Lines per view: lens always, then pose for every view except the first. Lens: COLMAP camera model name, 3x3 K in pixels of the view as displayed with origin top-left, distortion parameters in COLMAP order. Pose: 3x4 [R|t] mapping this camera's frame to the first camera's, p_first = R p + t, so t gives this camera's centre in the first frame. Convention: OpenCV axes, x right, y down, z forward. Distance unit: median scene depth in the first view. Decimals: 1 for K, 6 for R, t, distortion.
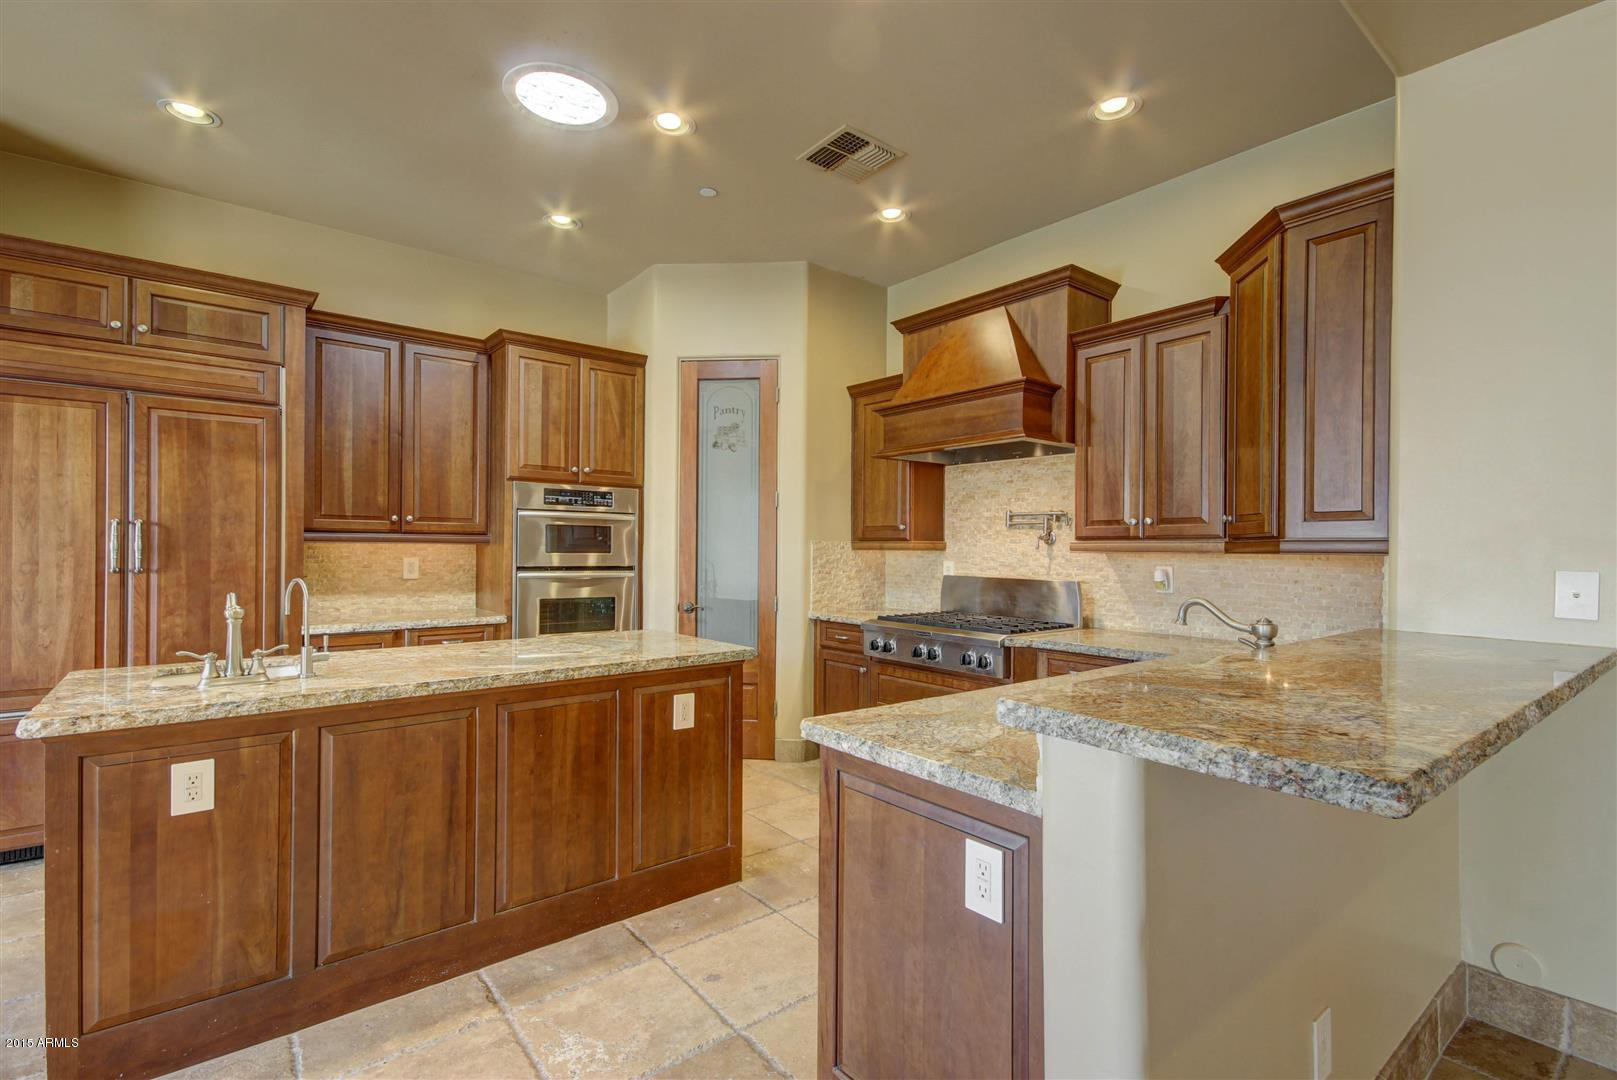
lens RADIAL K [[741.3, 0, 823.6], [0, 741.3, 544.0], [0, 0, 1]] dist [0.022904, -0.007385]
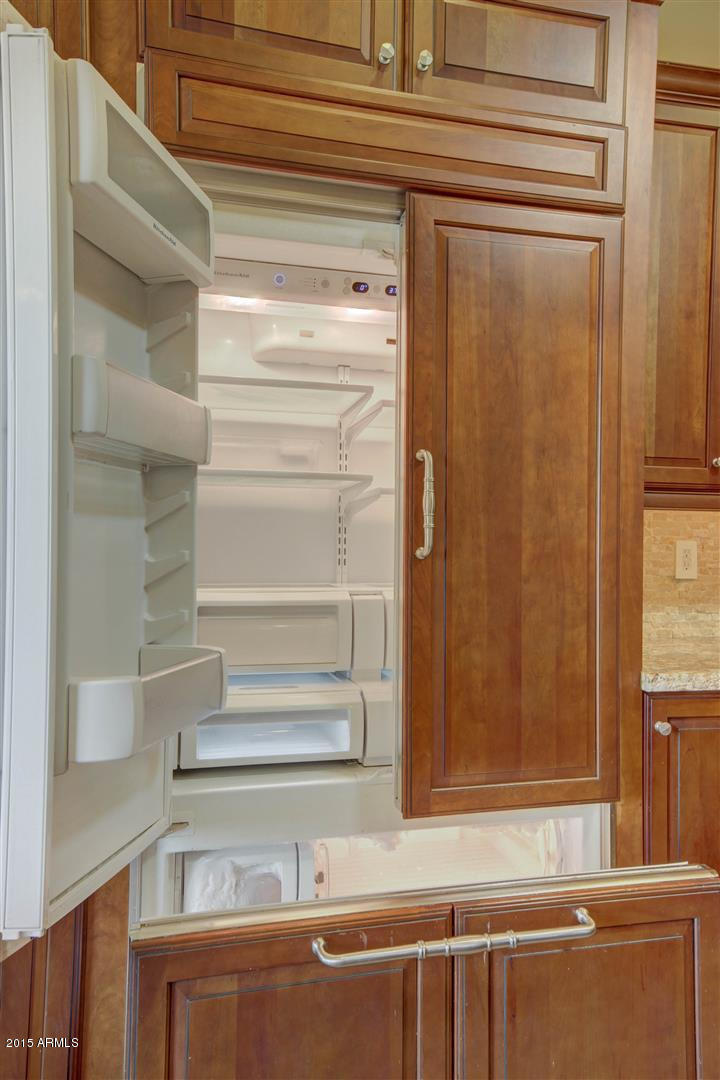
lens RADIAL K [[735.2, 0, 360.0], [0, 735.2, 540.0], [0, 0, 1]] dist [0.064943, 0.001061]
pose [[0.906435, 0.001206, -0.422344, -0.701902], [-0.003405, 0.999984, -0.004453, 0.027428], [0.422332, 0.005475, 0.906425, 0.514143]]
